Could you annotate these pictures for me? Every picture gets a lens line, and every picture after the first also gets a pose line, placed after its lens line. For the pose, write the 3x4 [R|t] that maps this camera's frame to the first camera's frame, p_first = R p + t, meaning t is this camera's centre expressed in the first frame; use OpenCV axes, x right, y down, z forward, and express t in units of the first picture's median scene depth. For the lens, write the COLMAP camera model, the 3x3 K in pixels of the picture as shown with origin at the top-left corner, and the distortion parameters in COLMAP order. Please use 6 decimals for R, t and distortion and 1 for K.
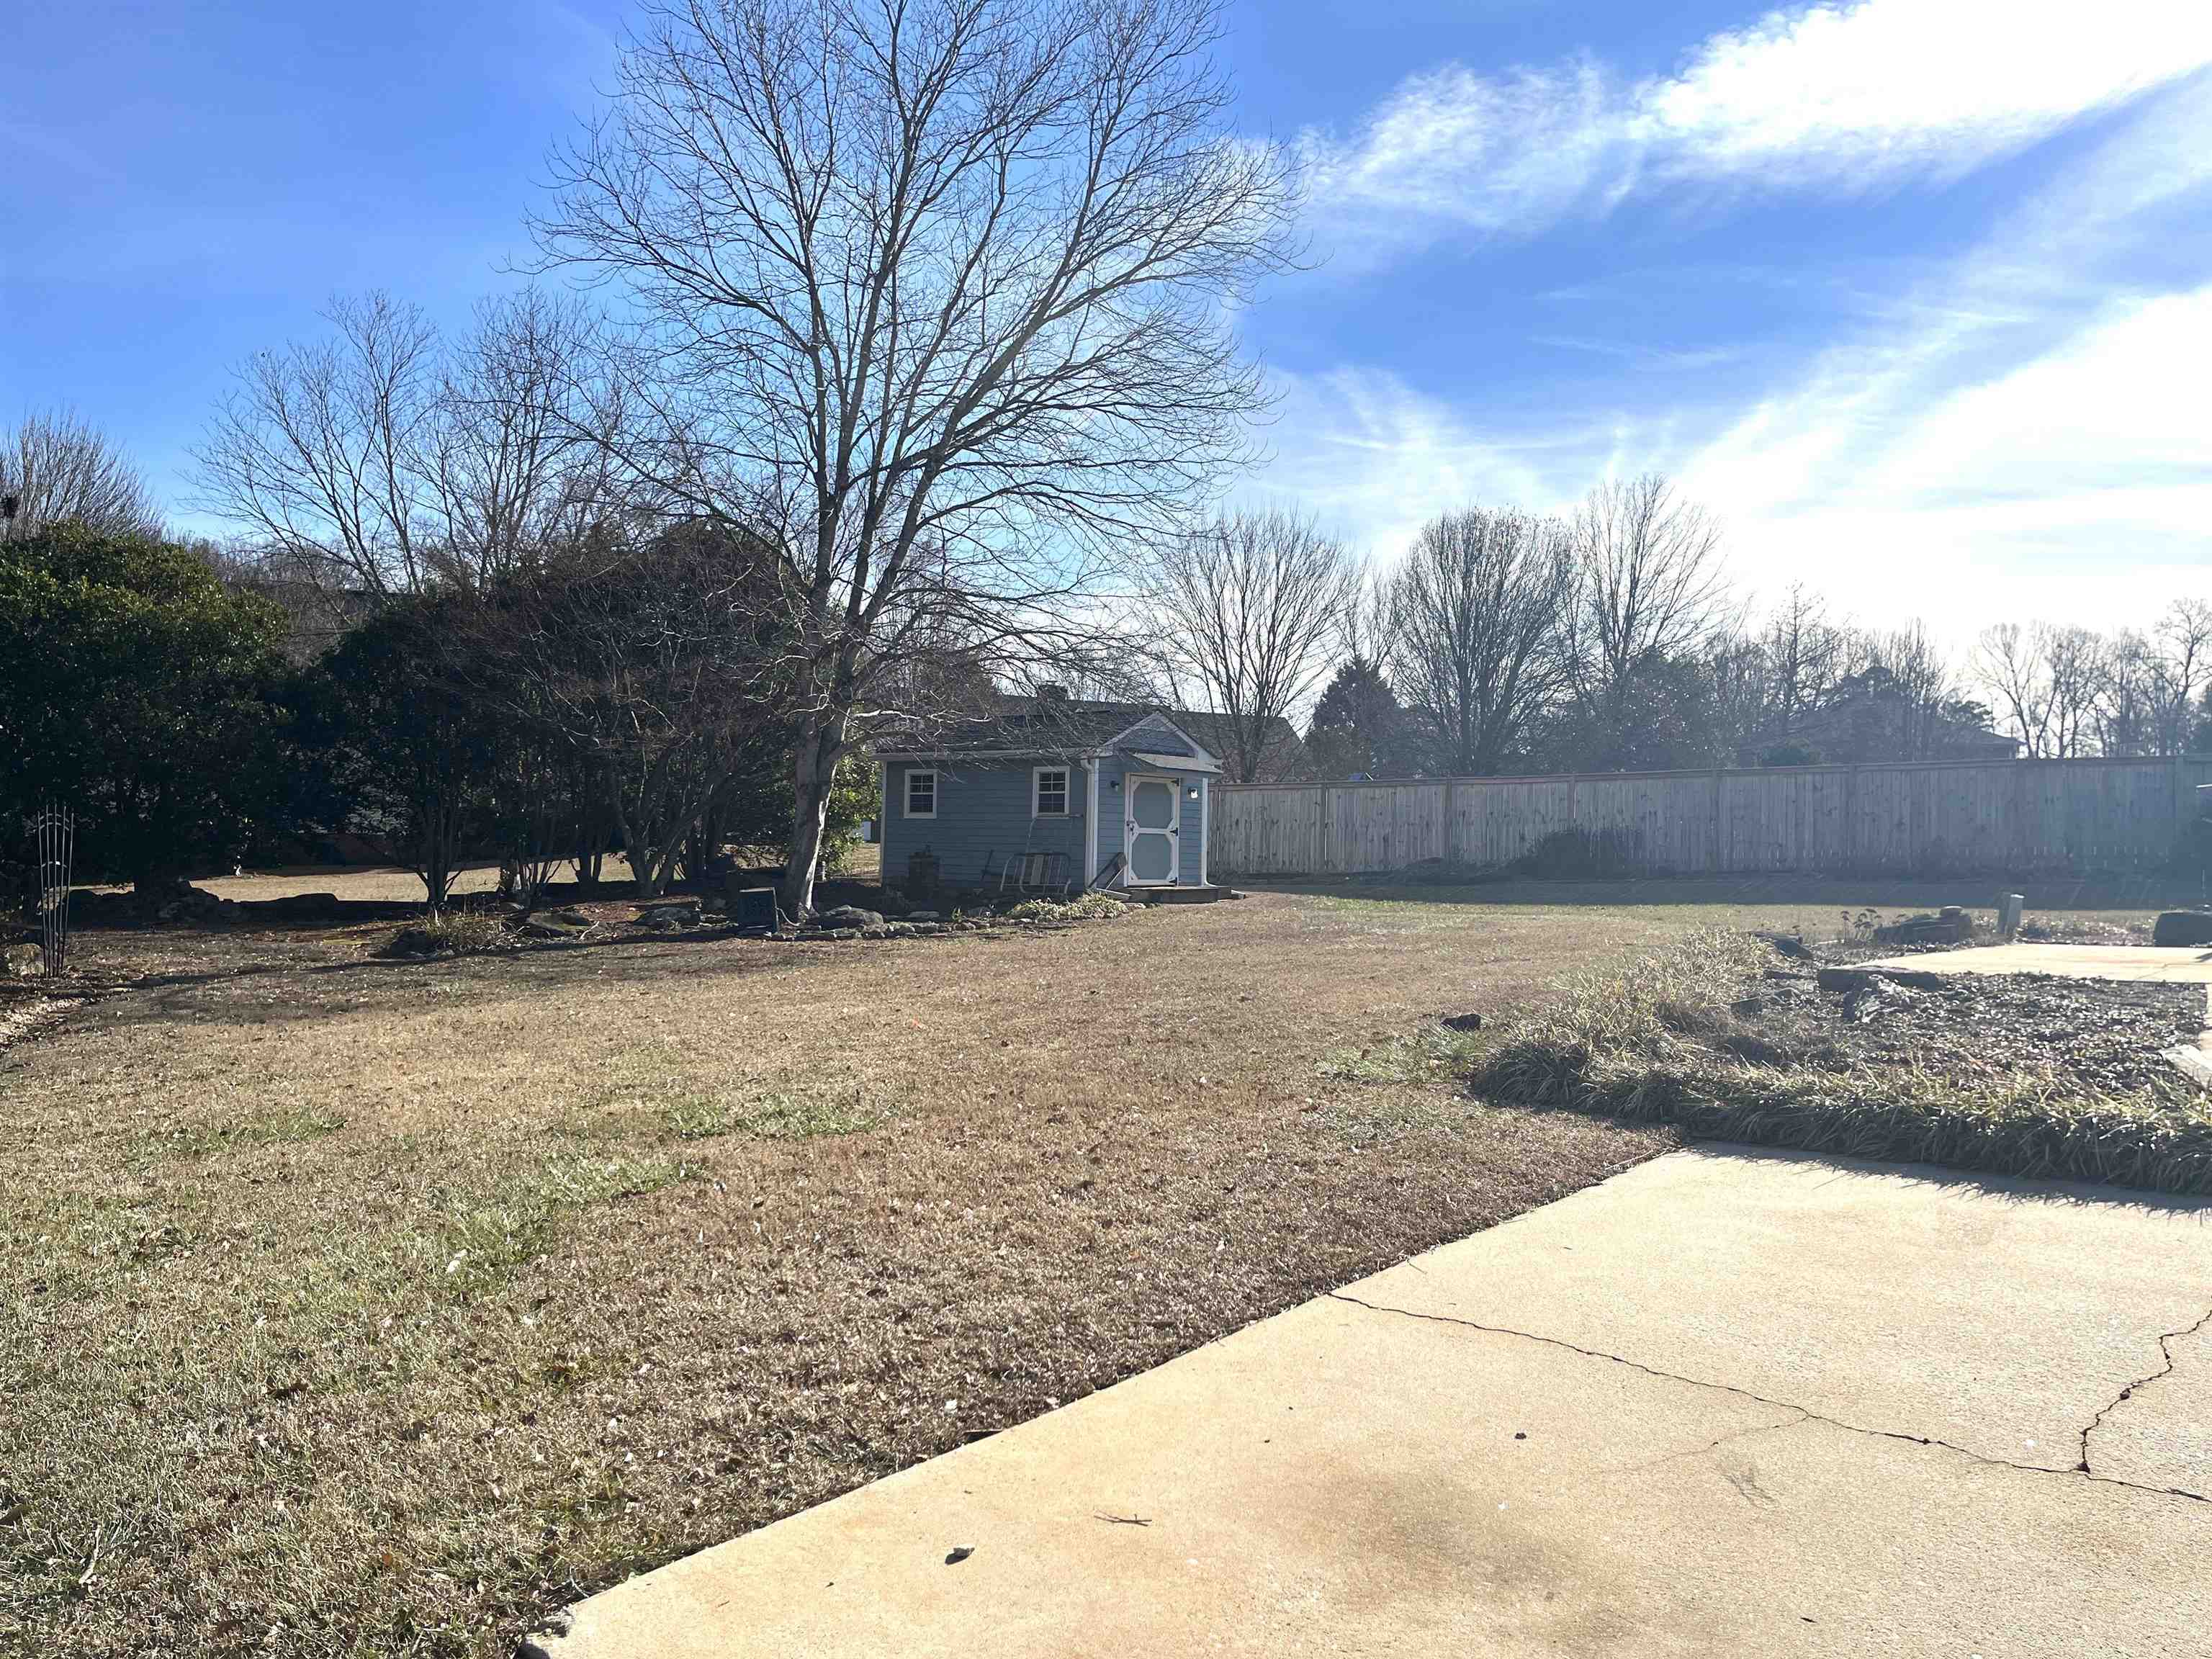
lens RADIAL K [[1673.9, 0, 1103.6], [0, 1673.9, 829.9], [0, 0, 1]] dist [0.029809, -0.003918]
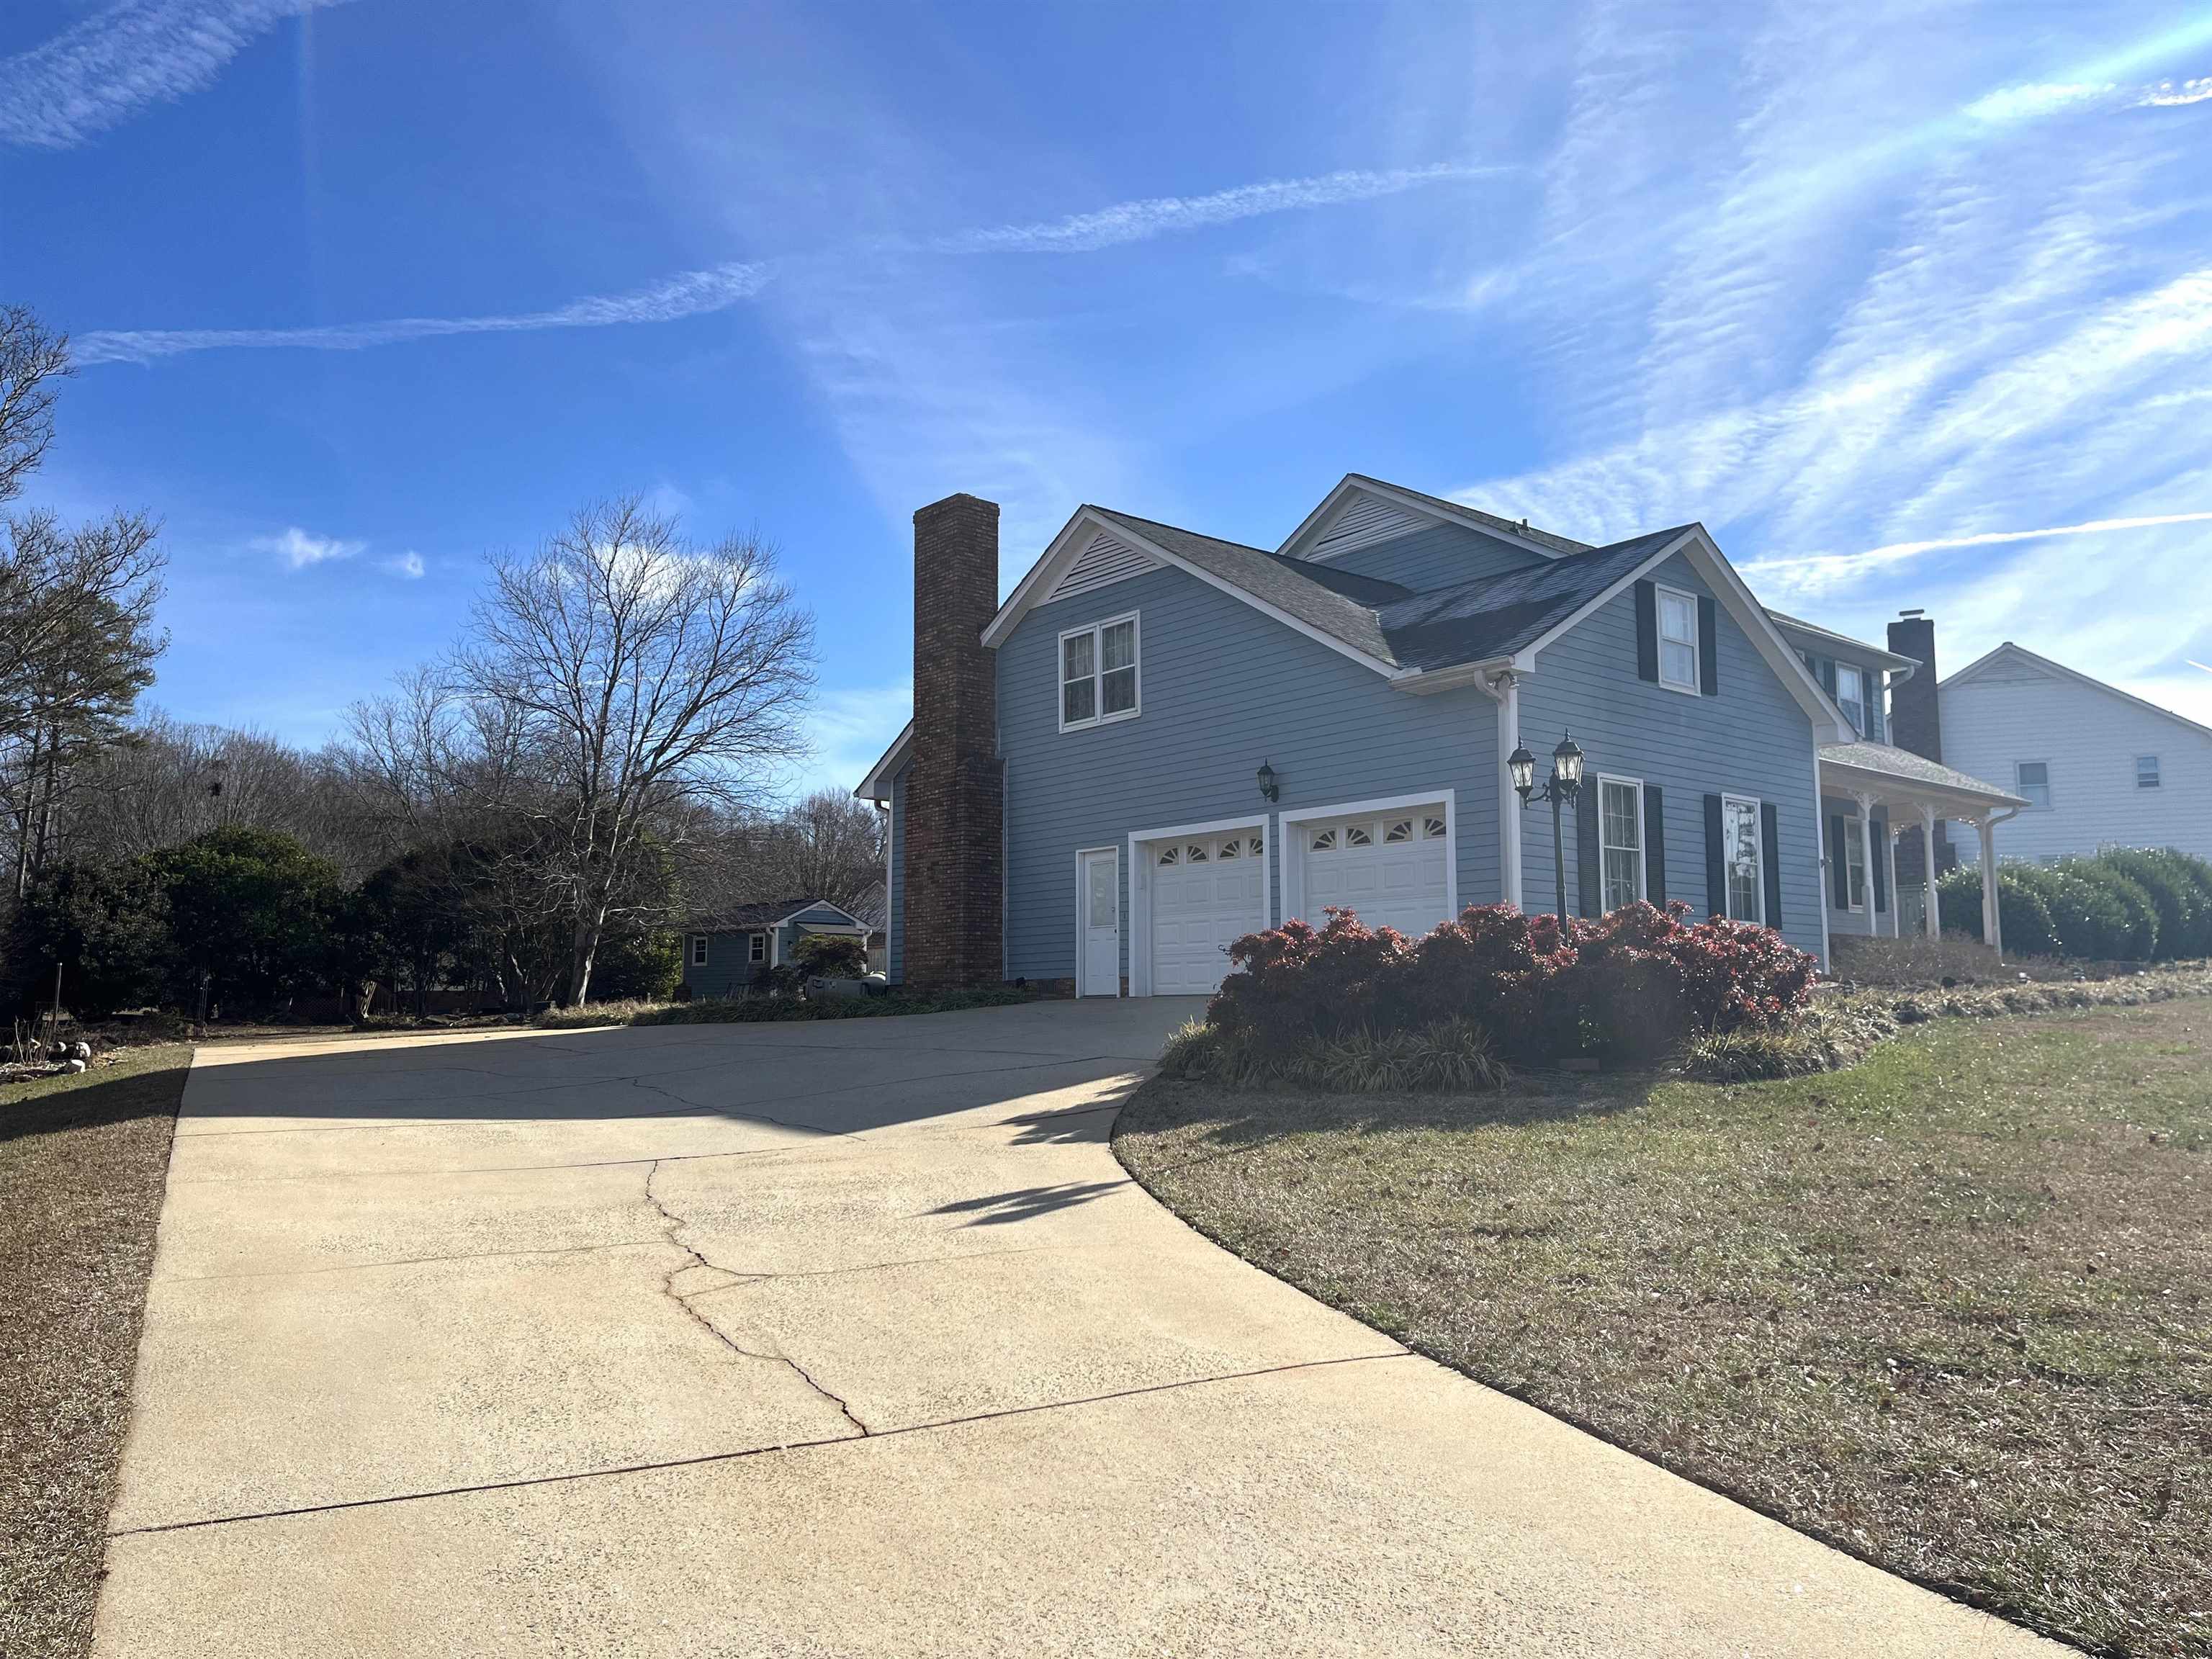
lens RADIAL K [[1673.9, 0, 1107.8], [0, 1673.9, 828.8], [0, 0, 1]] dist [0.029809, -0.003918]
pose [[0.993840, -0.035729, -0.104903, 0.579936], [0.025878, 0.995254, -0.093811, 0.030071], [0.107756, 0.090519, 0.990048, -0.787235]]
